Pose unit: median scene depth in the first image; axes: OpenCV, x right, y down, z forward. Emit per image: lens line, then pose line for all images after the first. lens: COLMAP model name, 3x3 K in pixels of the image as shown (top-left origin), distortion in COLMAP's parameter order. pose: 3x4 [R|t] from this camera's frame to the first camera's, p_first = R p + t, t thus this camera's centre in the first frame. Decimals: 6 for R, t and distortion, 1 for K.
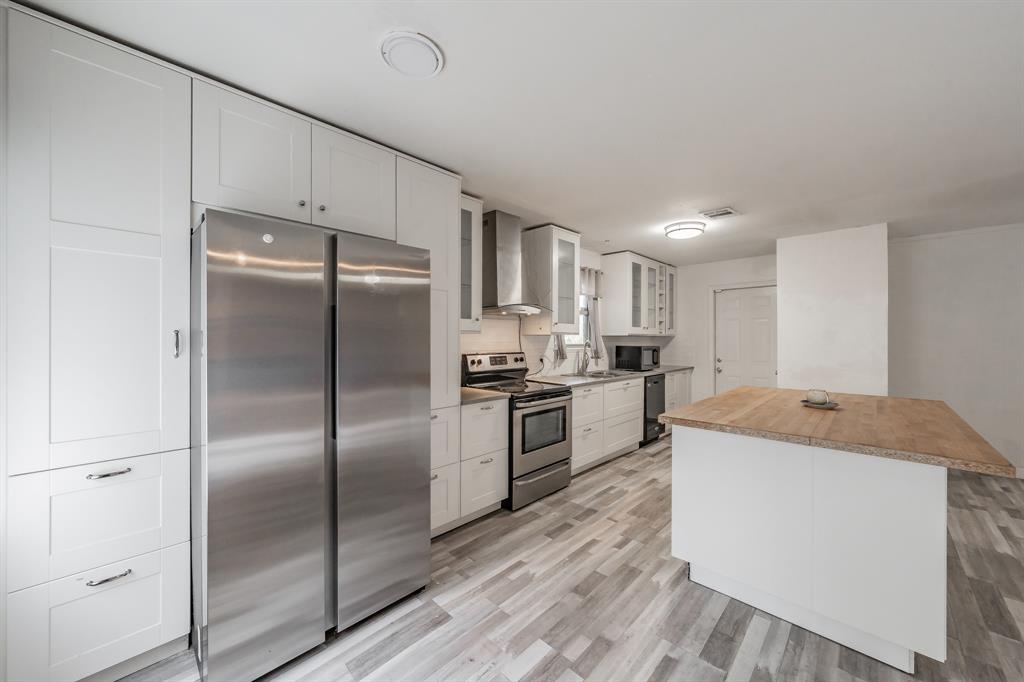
lens RADIAL K [[372.4, 0, 513.8], [0, 372.4, 333.9], [0, 0, 1]] dist [0.000389, 0.000039]
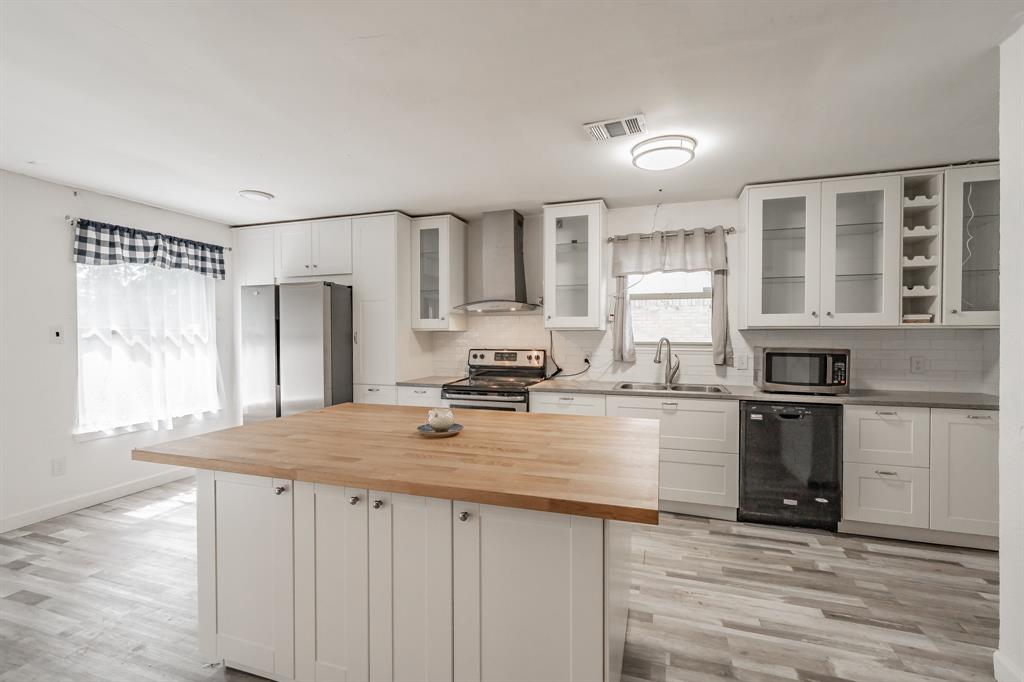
lens RADIAL K [[441.5, 0, 511.5], [0, 441.5, 337.3], [0, 0, 1]] dist [-0.001033, -0.000100]
pose [[0.443169, 0.012343, -0.896353, 0.980842], [0.011760, 0.999739, 0.019582, -0.003936], [0.896361, -0.019220, 0.442909, 0.455128]]
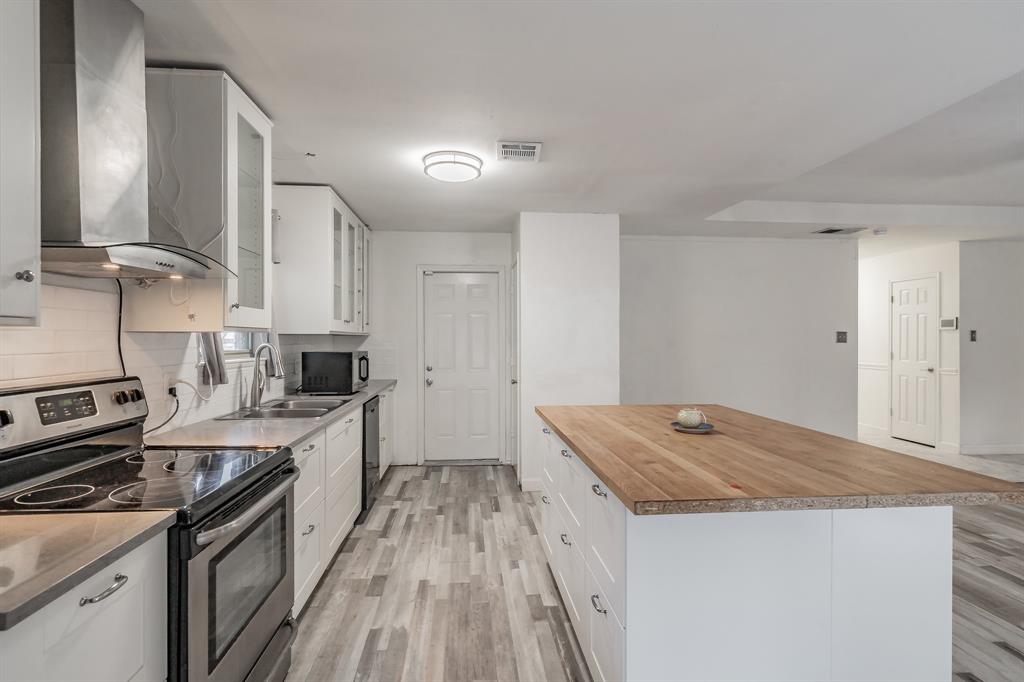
lens RADIAL K [[497.0, 0, 507.0], [0, 497.0, 338.4], [0, 0, 1]] dist [0.001807, 0.000563]
pose [[0.661864, -0.002695, 0.749619, -0.109420], [-0.008071, 0.999910, 0.010721, 0.001112], [-0.749580, -0.013146, 0.661783, 0.373667]]
